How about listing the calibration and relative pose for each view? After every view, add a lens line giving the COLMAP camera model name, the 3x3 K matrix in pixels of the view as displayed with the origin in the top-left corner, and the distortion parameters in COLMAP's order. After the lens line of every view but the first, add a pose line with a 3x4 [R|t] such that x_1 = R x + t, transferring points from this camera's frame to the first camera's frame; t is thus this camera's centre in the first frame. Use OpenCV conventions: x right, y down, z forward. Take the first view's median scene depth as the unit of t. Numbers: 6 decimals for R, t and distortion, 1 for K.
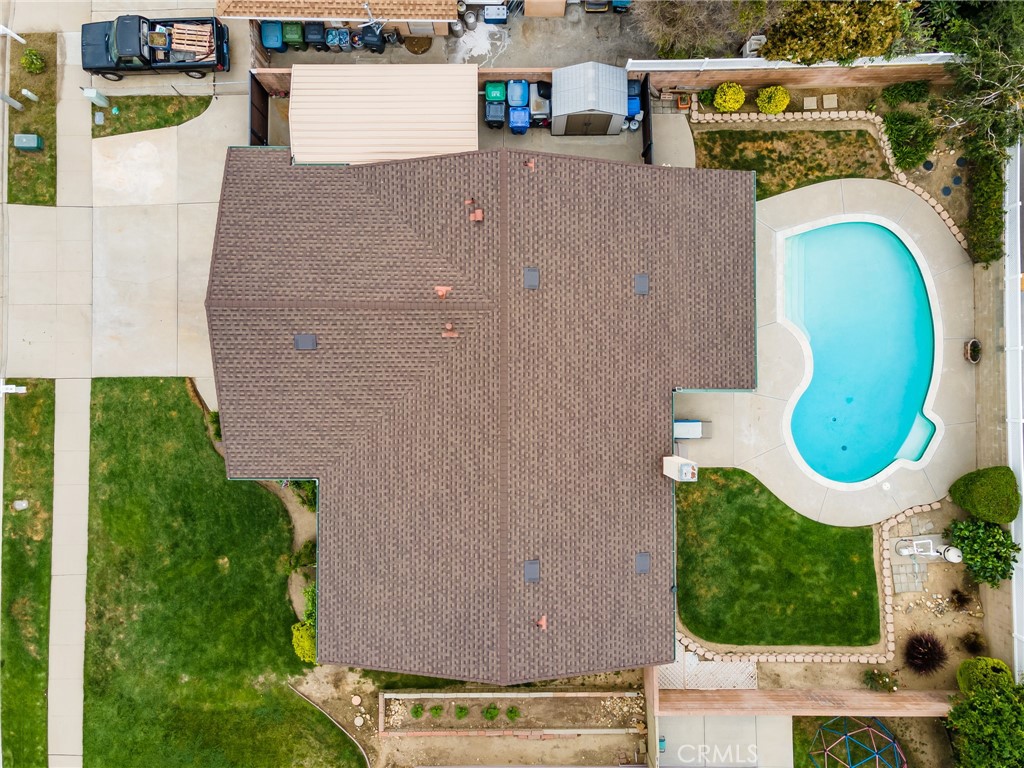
lens RADIAL K [[746.4, 0, 512.0], [0, 746.4, 384.0], [0, 0, 1]] dist [0.033470, 0.007853]
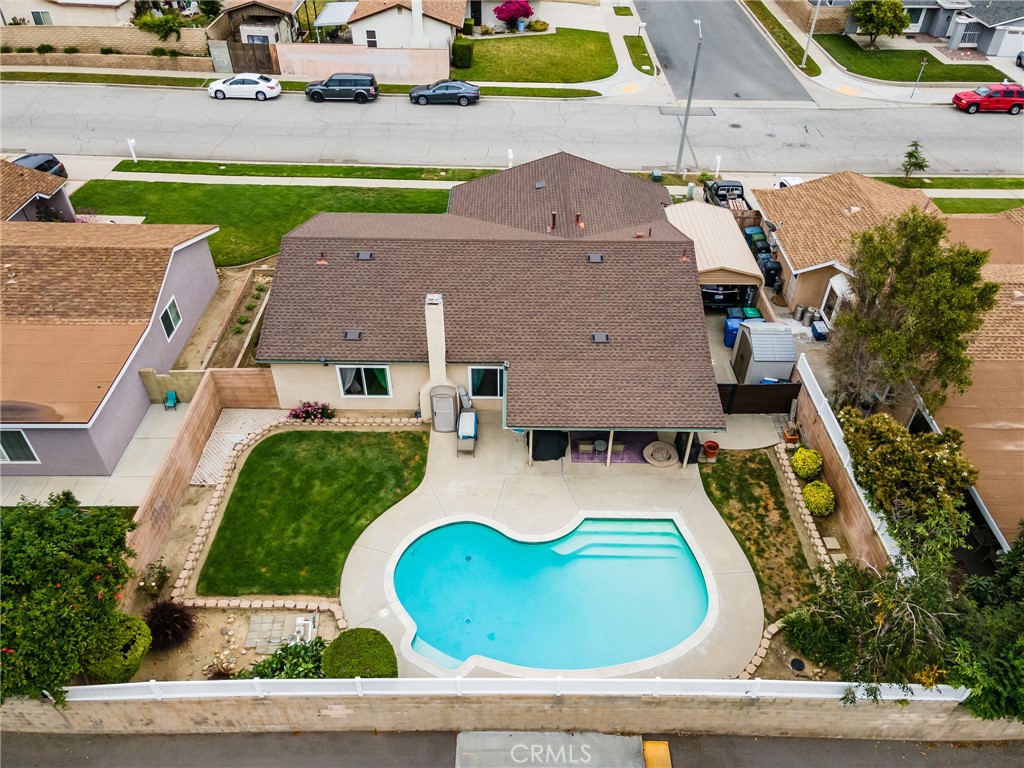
lens RADIAL K [[746.4, 0, 512.0], [0, 746.4, 384.0], [0, 0, 1]] dist [0.033470, 0.007853]
pose [[-0.004684, 0.642619, -0.766171, 0.950575], [-0.999986, -0.001148, 0.005150, -0.004596], [0.002430, 0.766185, 0.642616, 0.294922]]
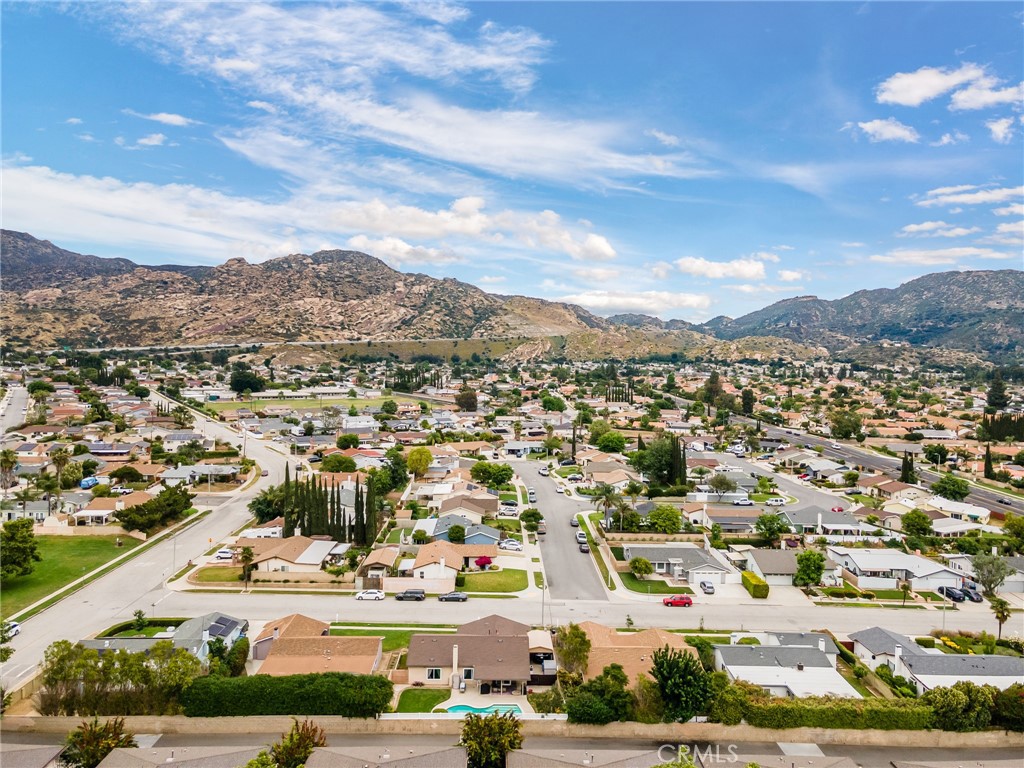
lens RADIAL K [[746.4, 0, 512.0], [0, 746.4, 384.0], [0, 0, 1]] dist [0.033470, 0.007853]
pose [[0.016972, 0.045163, -0.998835, 3.730828], [-0.999851, -0.002458, -0.017101, -0.109905], [-0.003227, 0.998977, 0.045115, -0.617454]]
